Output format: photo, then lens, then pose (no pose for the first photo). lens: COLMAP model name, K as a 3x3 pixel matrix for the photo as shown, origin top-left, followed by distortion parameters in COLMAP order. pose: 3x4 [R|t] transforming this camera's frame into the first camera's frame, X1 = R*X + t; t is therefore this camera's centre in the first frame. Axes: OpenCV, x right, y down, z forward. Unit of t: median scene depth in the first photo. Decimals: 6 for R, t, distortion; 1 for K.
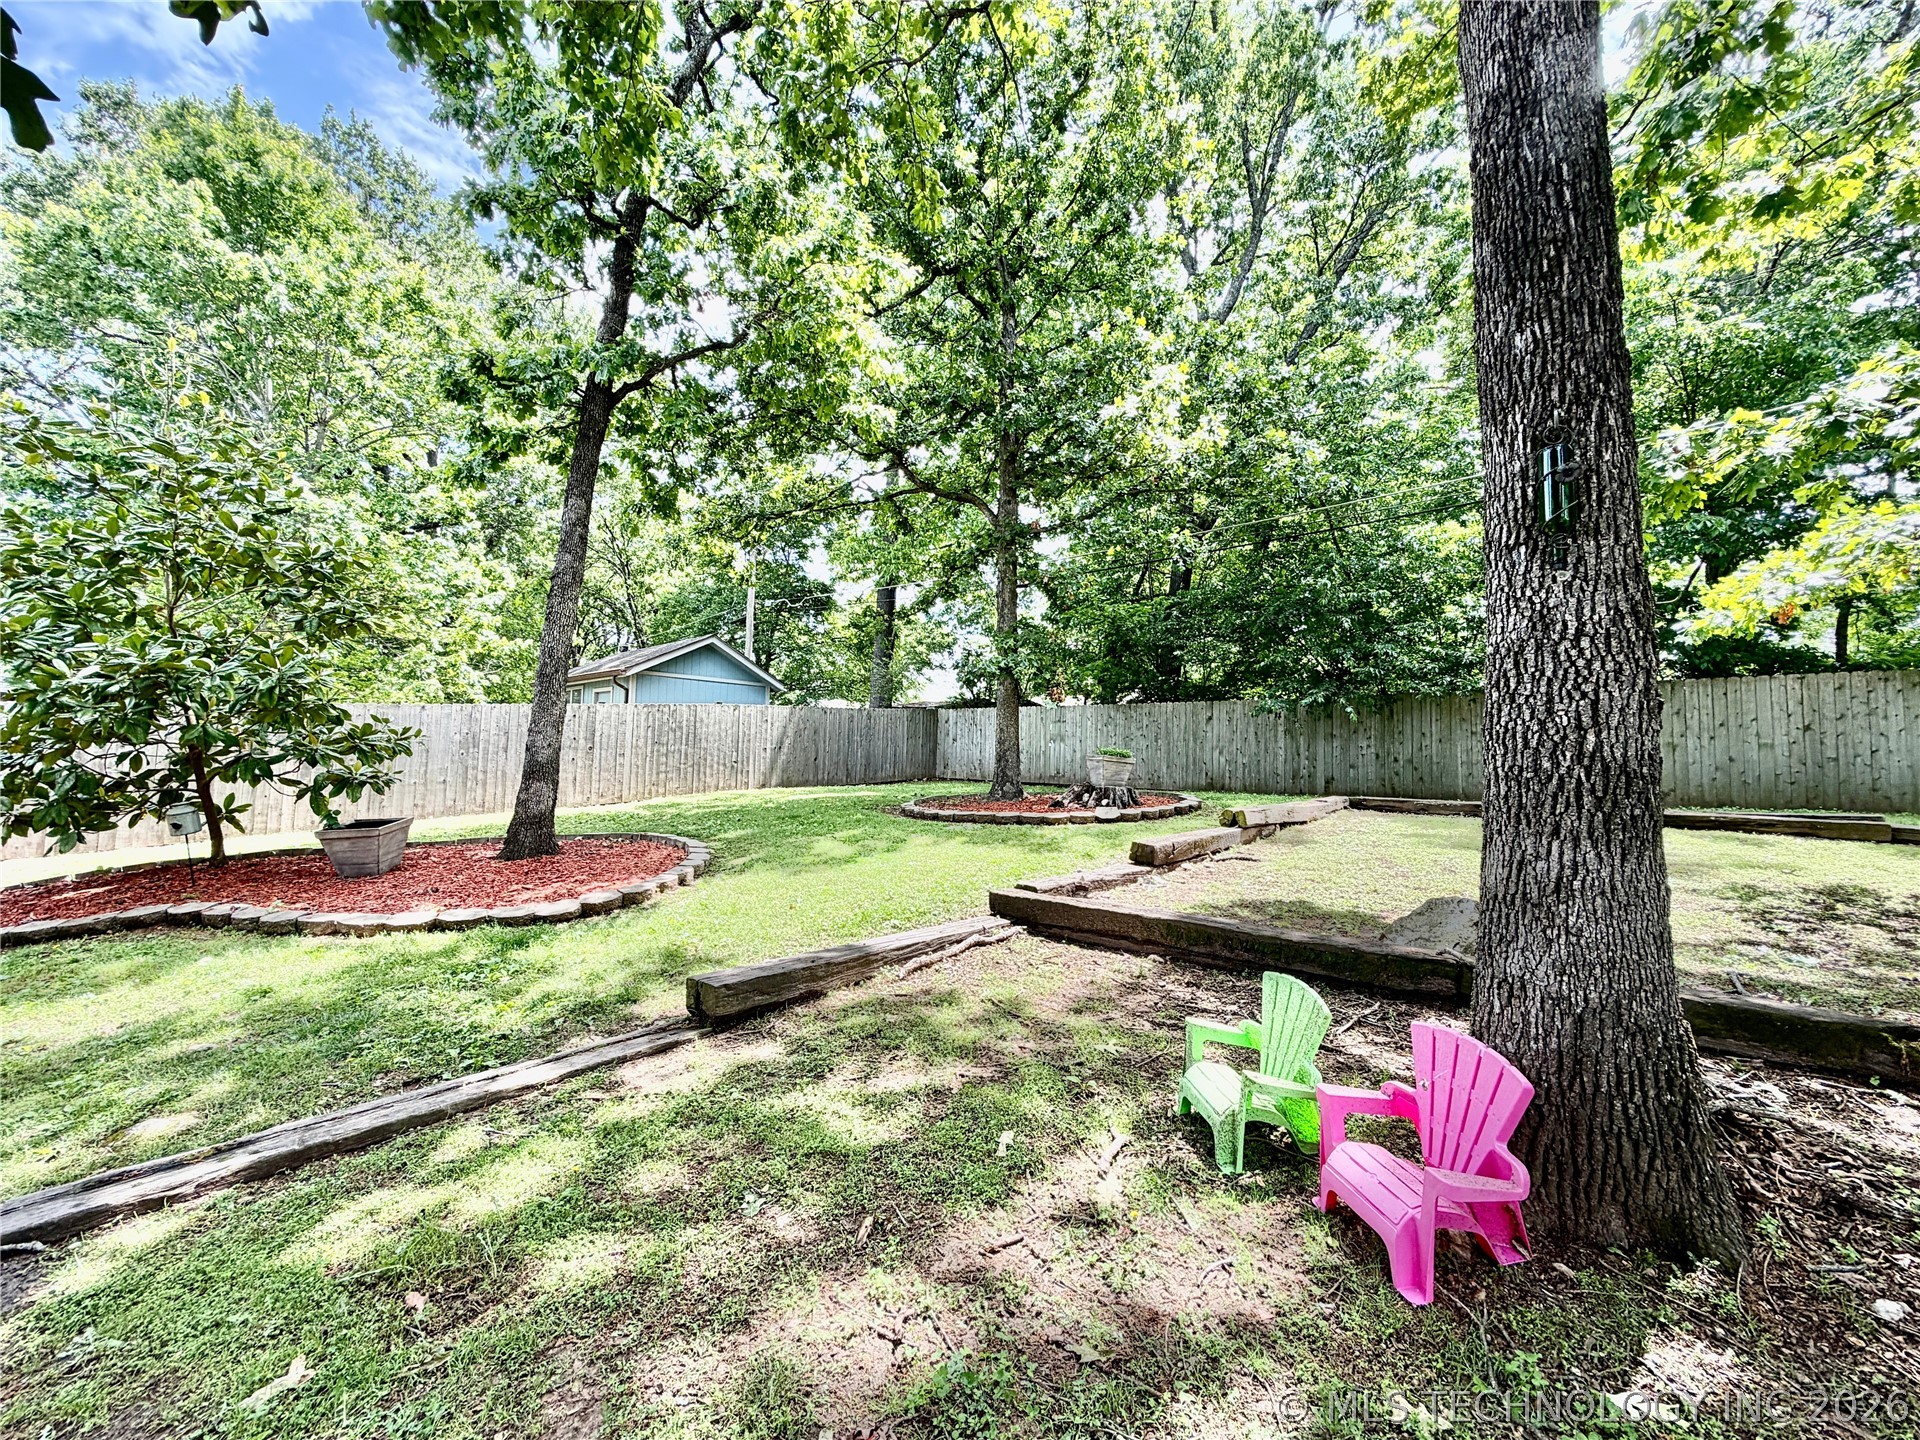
lens RADIAL K [[760.7, 0, 955.7], [0, 760.7, 717.3], [0, 0, 1]] dist [-0.000621, 0.000177]
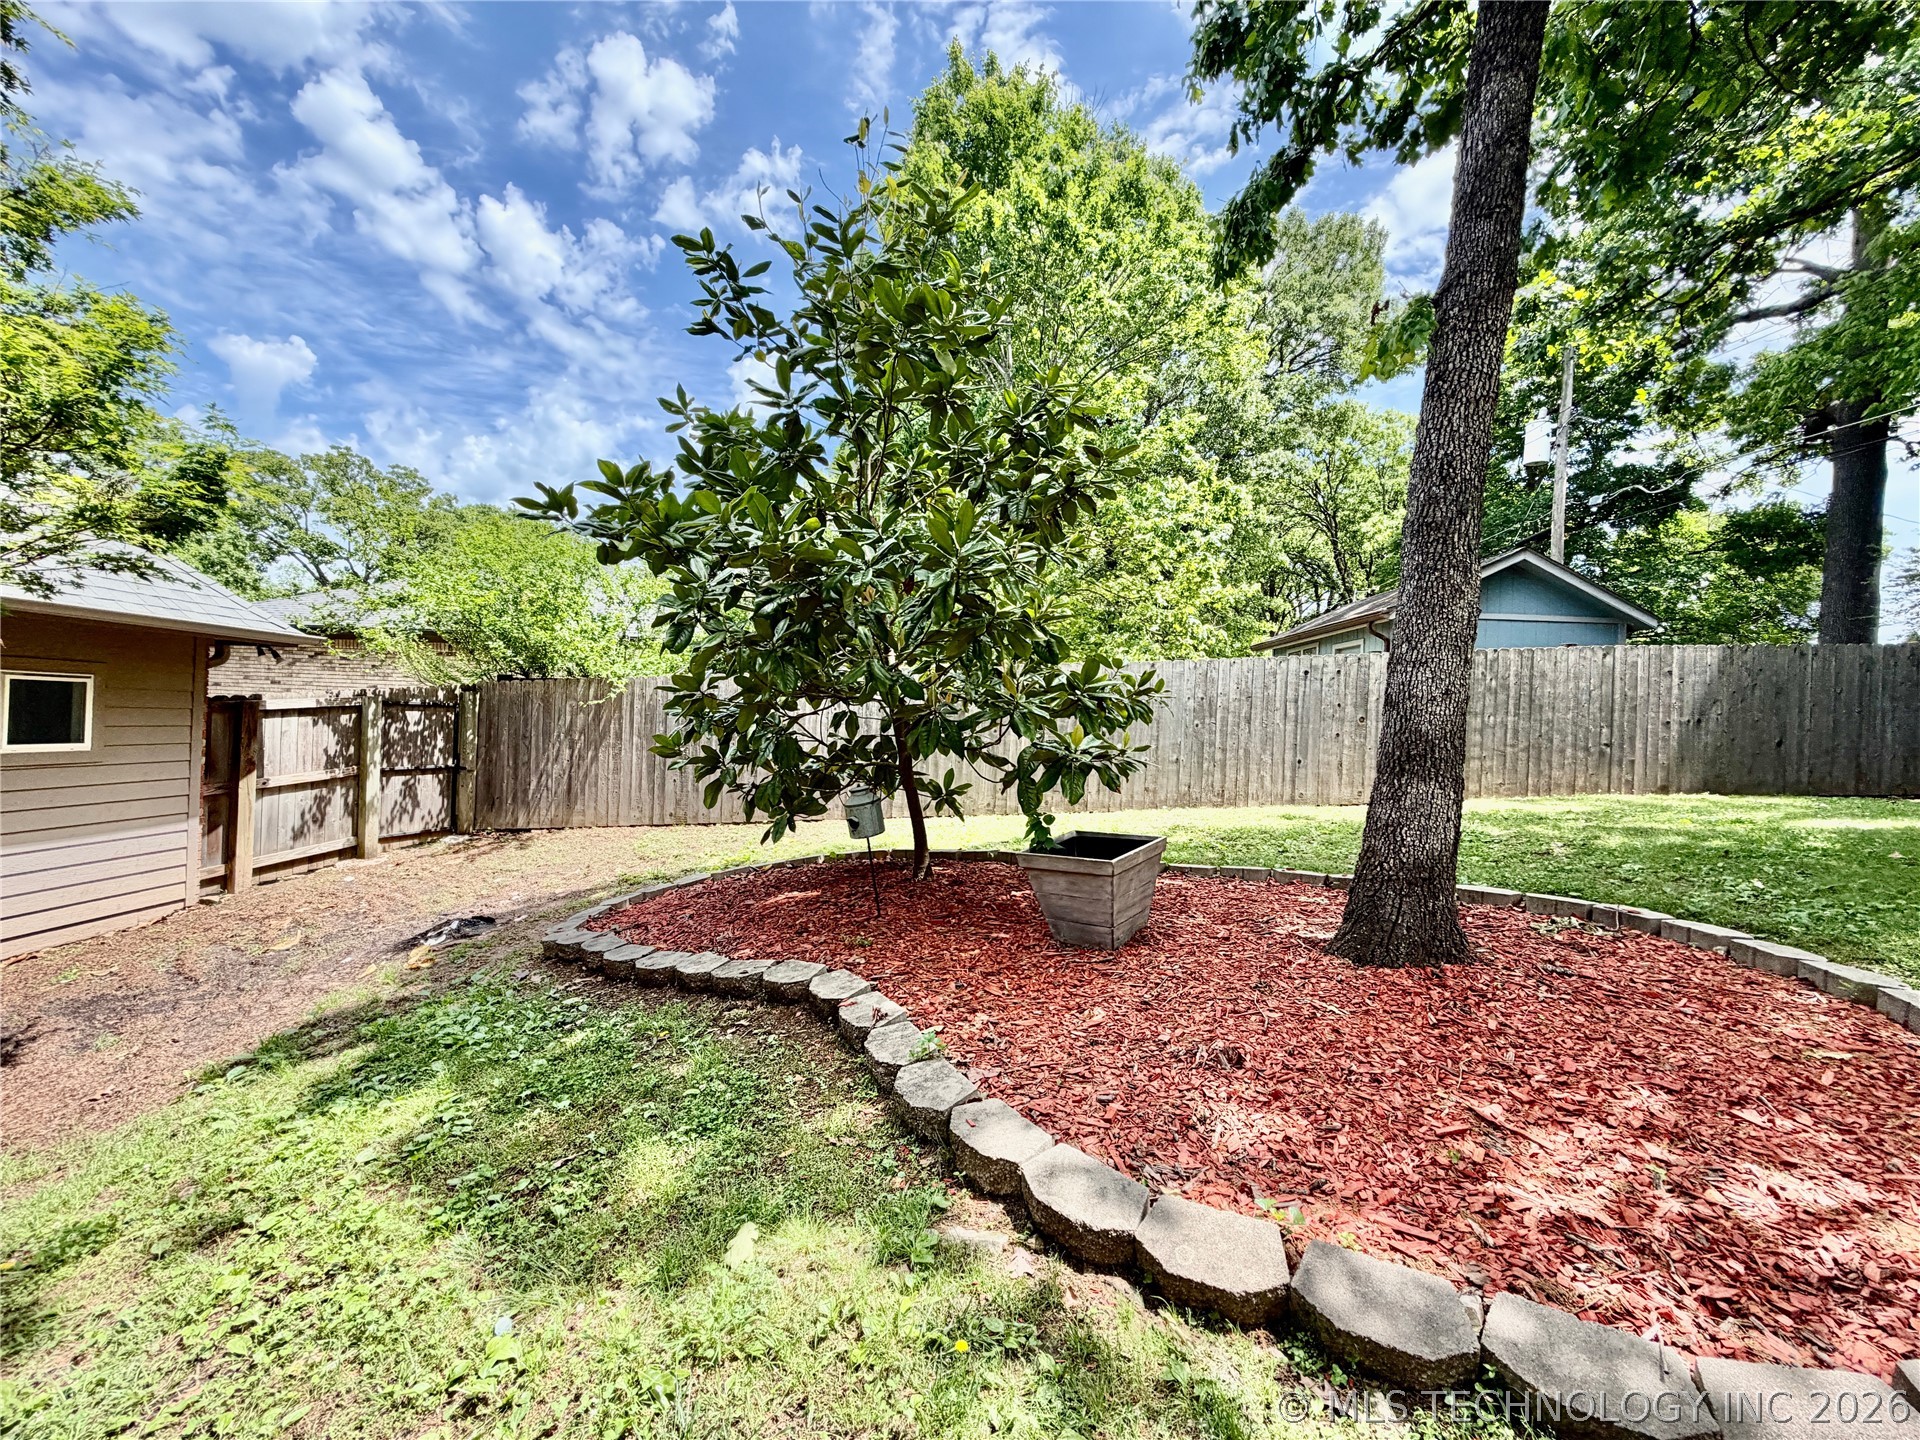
lens RADIAL K [[760.7, 0, 955.7], [0, 760.7, 717.3], [0, 0, 1]] dist [-0.000621, 0.000177]
pose [[0.665062, -0.001361, -0.746787, -0.410375], [0.022094, 0.999596, 0.017855, 0.037322], [0.746461, -0.028375, 0.664824, 0.536508]]
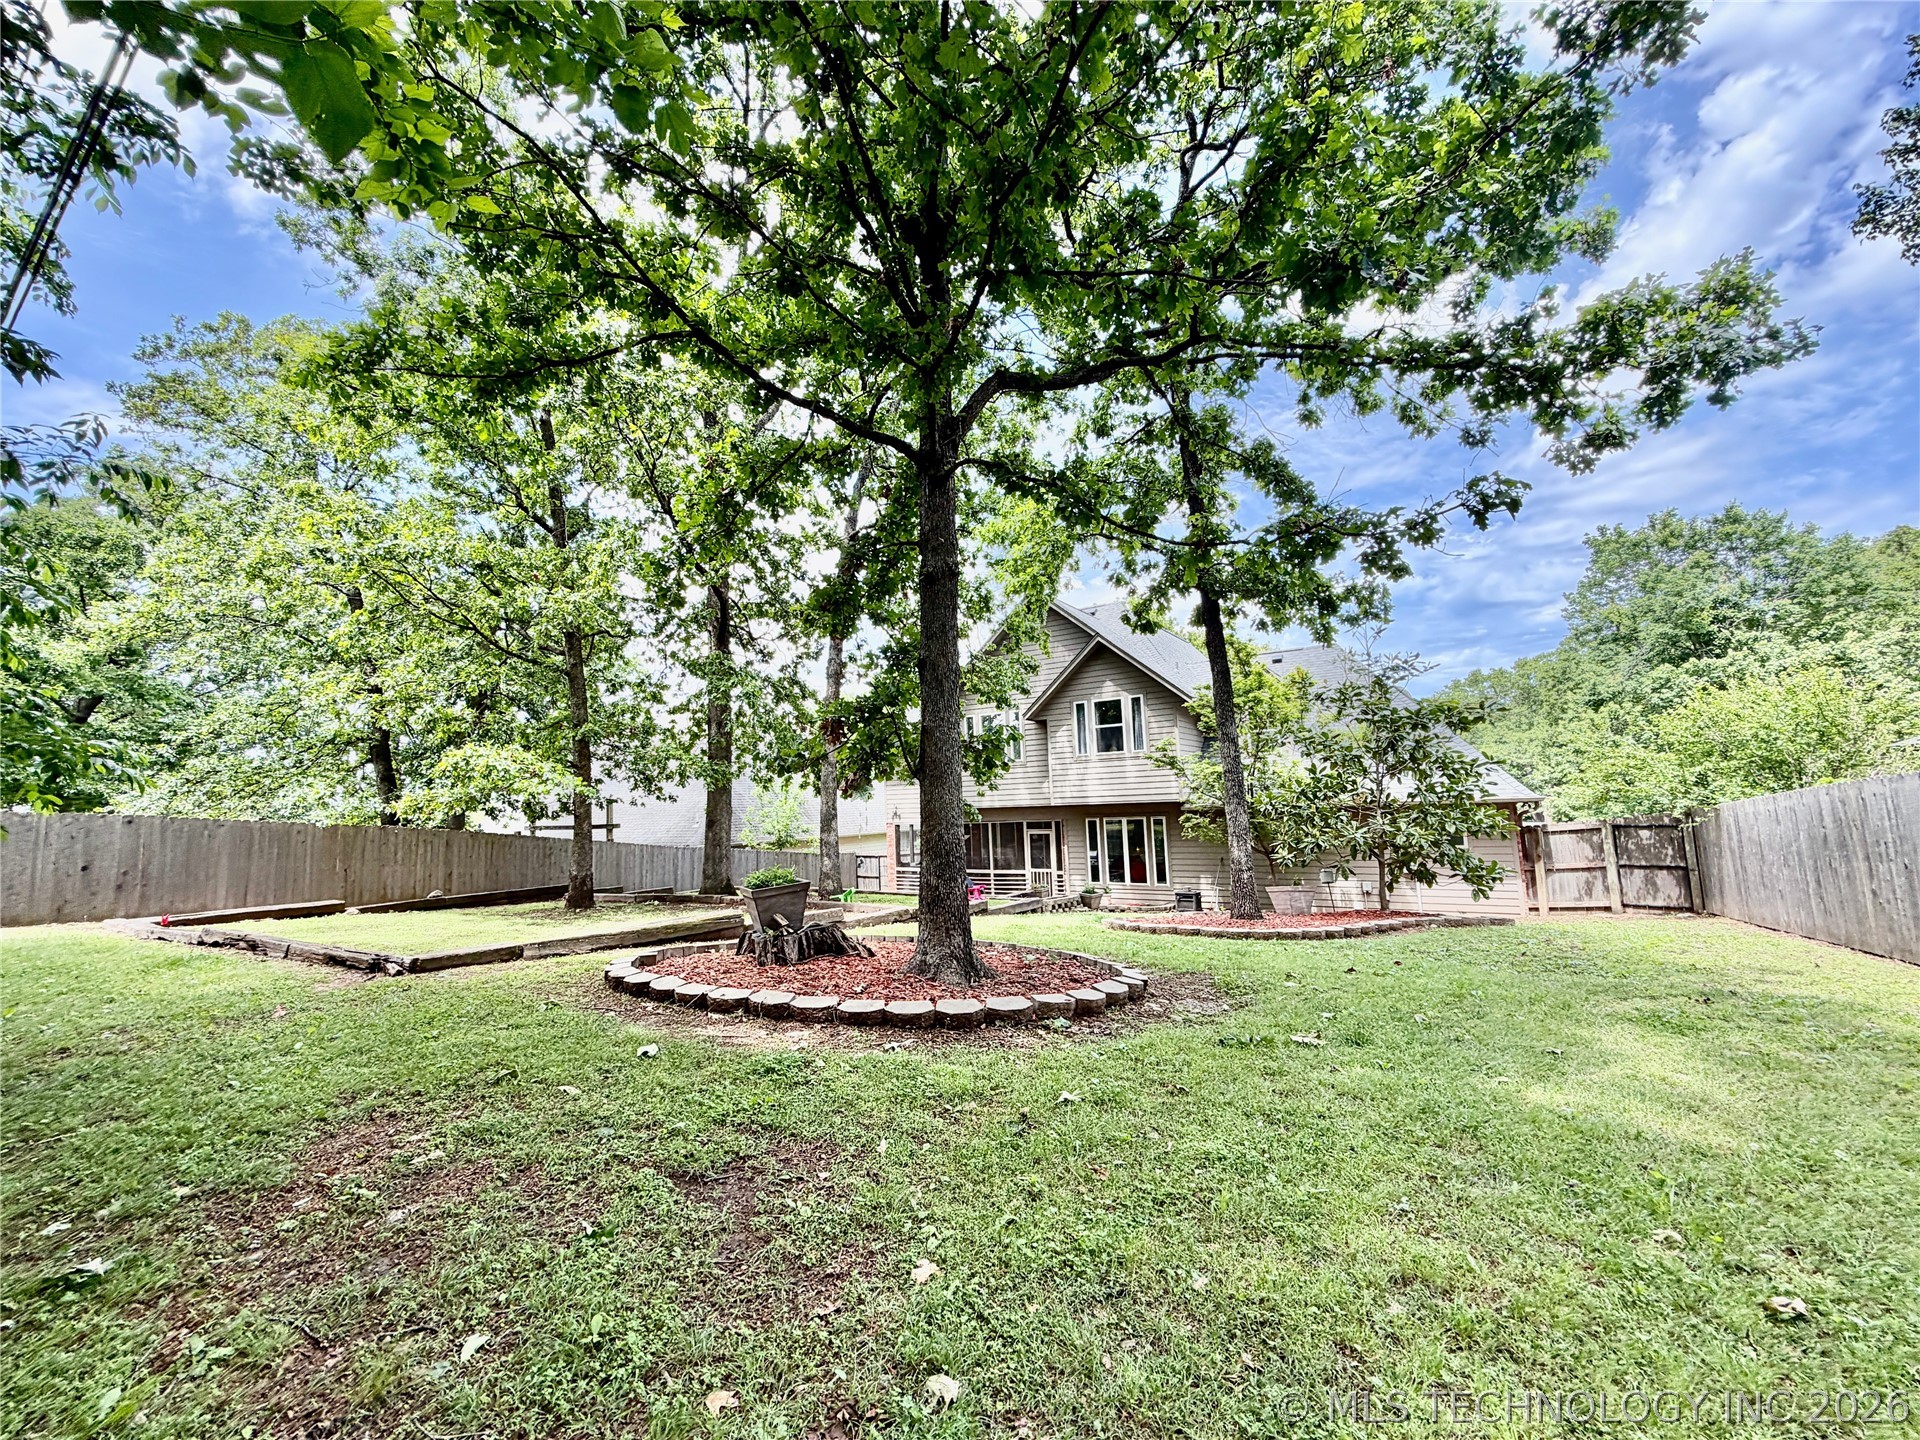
lens RADIAL K [[760.7, 0, 955.7], [0, 760.7, 717.3], [0, 0, 1]] dist [-0.000621, 0.000177]
pose [[-0.986865, -0.003484, -0.161511, 0.218945], [0.025525, 0.983846, -0.177188, 0.046138], [0.159519, -0.178983, -0.970834, 2.420596]]
